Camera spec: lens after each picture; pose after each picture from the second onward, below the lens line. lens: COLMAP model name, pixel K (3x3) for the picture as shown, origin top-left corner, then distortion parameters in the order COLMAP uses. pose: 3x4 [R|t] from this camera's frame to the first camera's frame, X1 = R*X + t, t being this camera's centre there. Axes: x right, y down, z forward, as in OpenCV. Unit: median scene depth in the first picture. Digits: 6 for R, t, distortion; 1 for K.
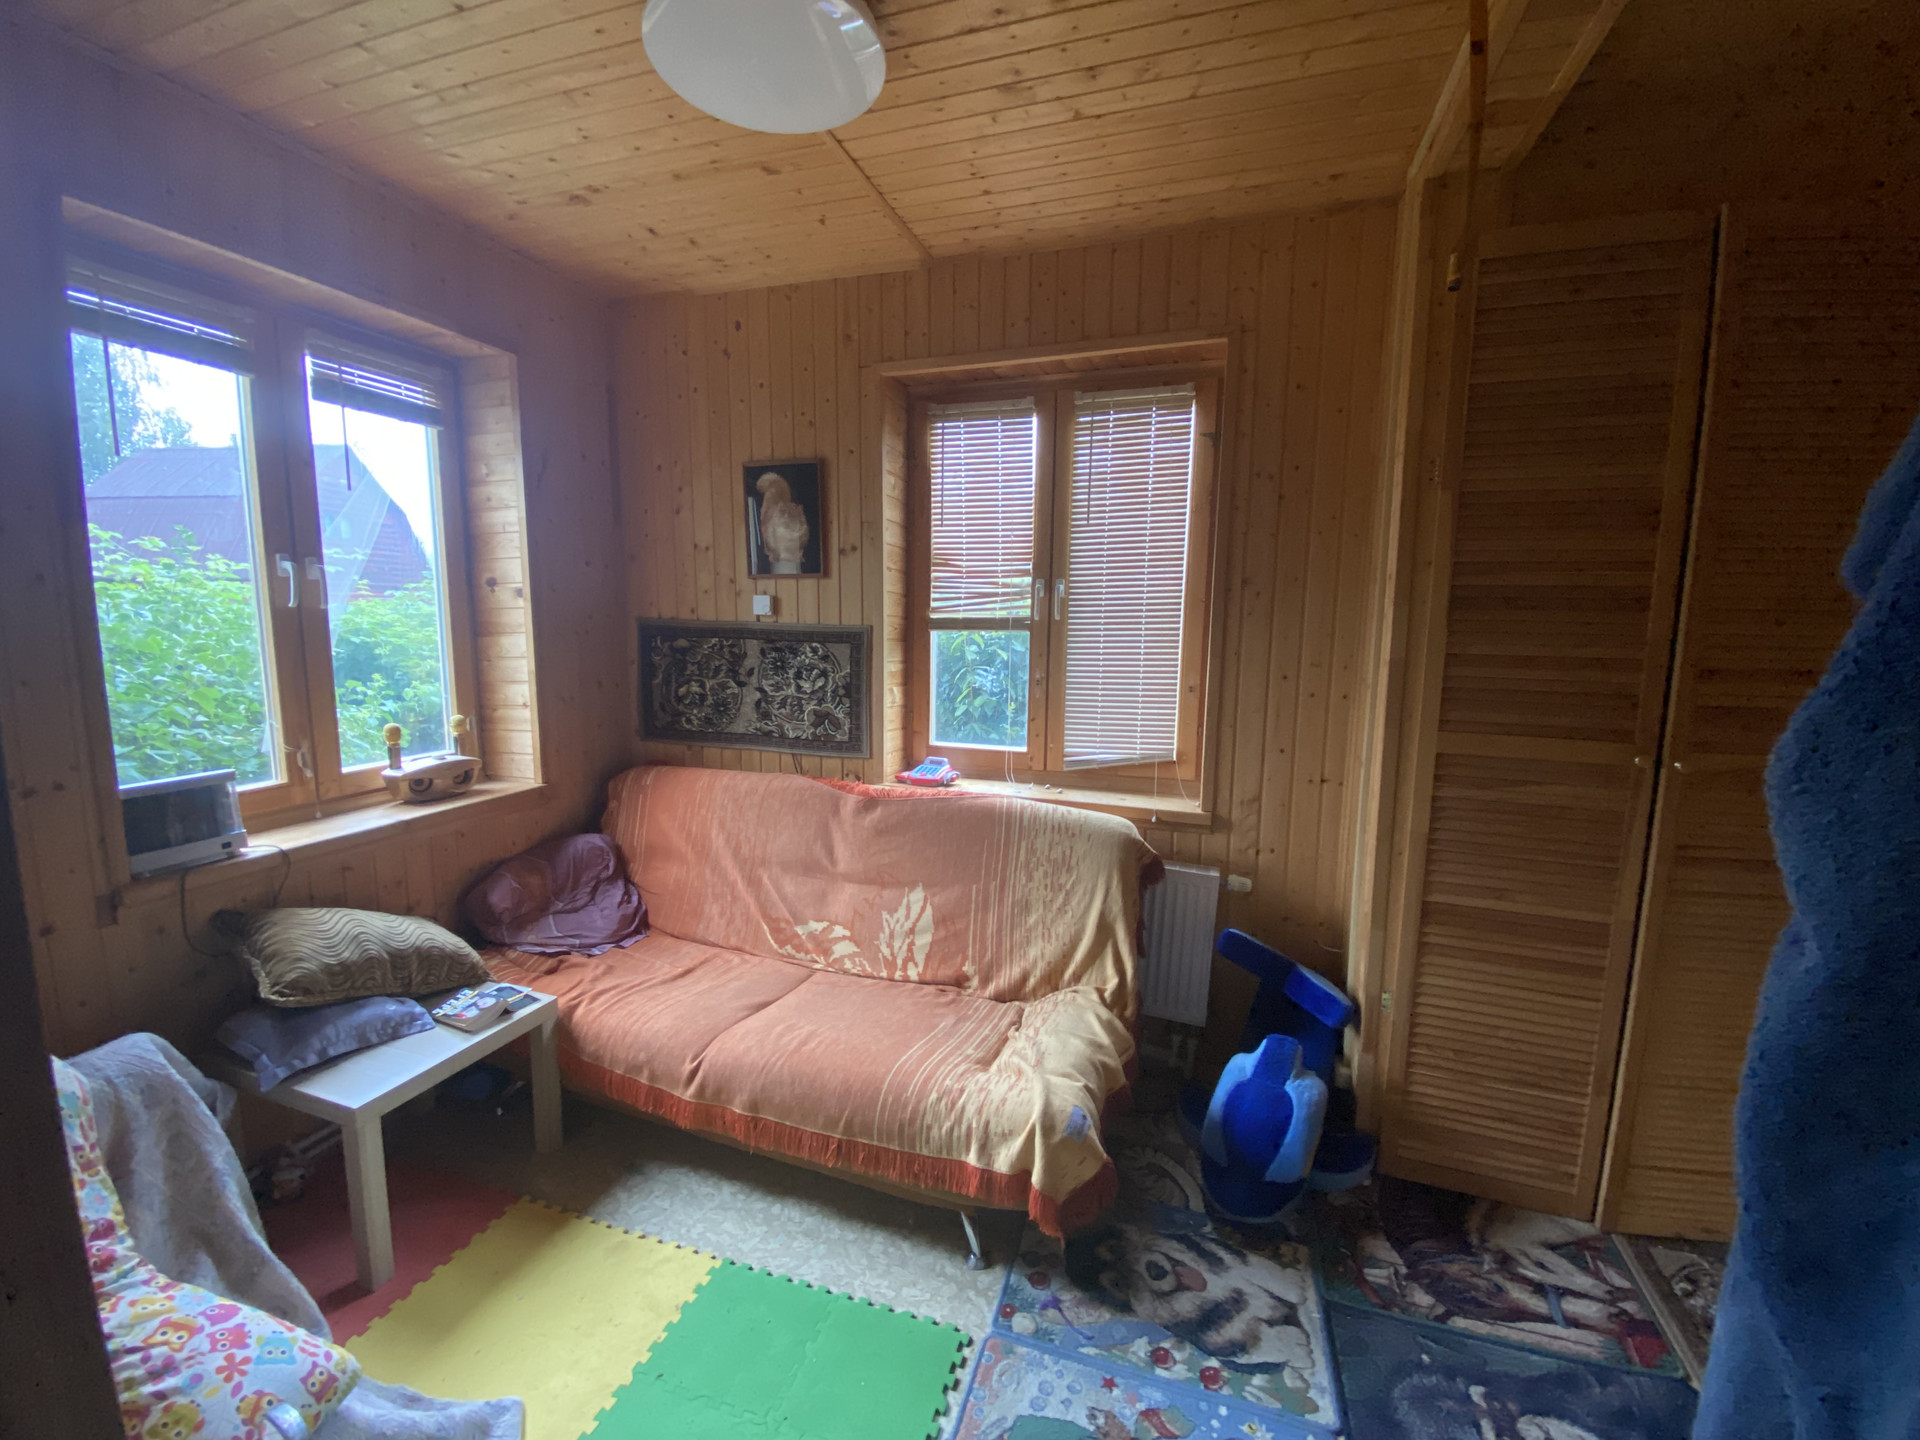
lens RADIAL K [[782.0, 0, 965.5], [0, 782.0, 710.5], [0, 0, 1]] dist [0.041793, -0.031653]
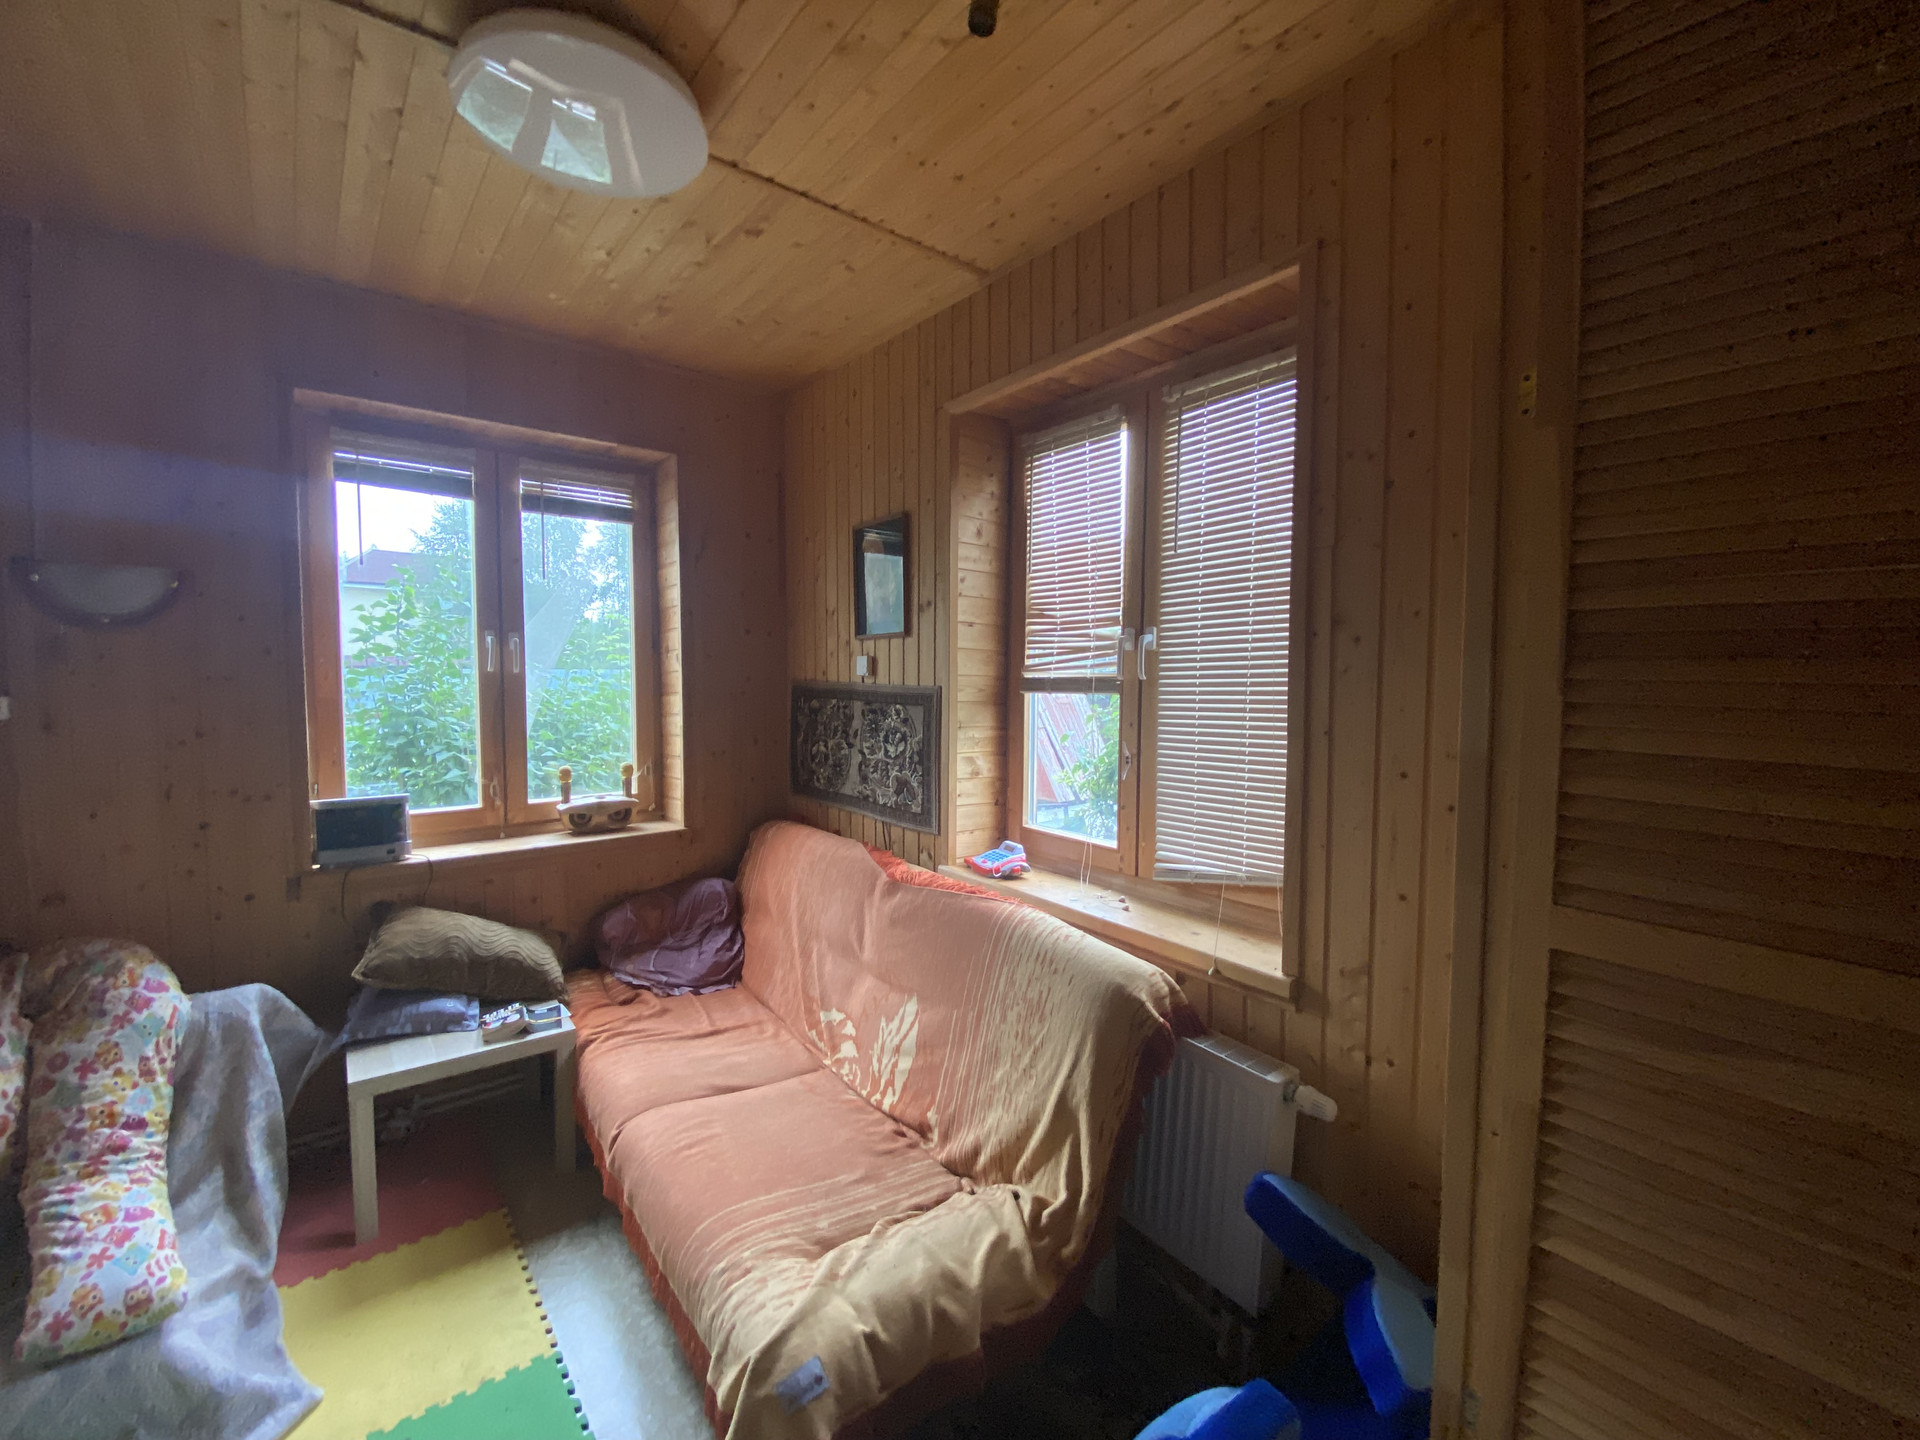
lens RADIAL K [[780.1, 0, 956.7], [0, 780.1, 706.9], [0, 0, 1]] dist [0.023196, -0.026954]
pose [[0.842379, 0.017283, -0.538609, 0.409765], [-0.061043, 0.996113, -0.063507, -0.032452], [0.535417, 0.086376, 0.840159, 0.285918]]
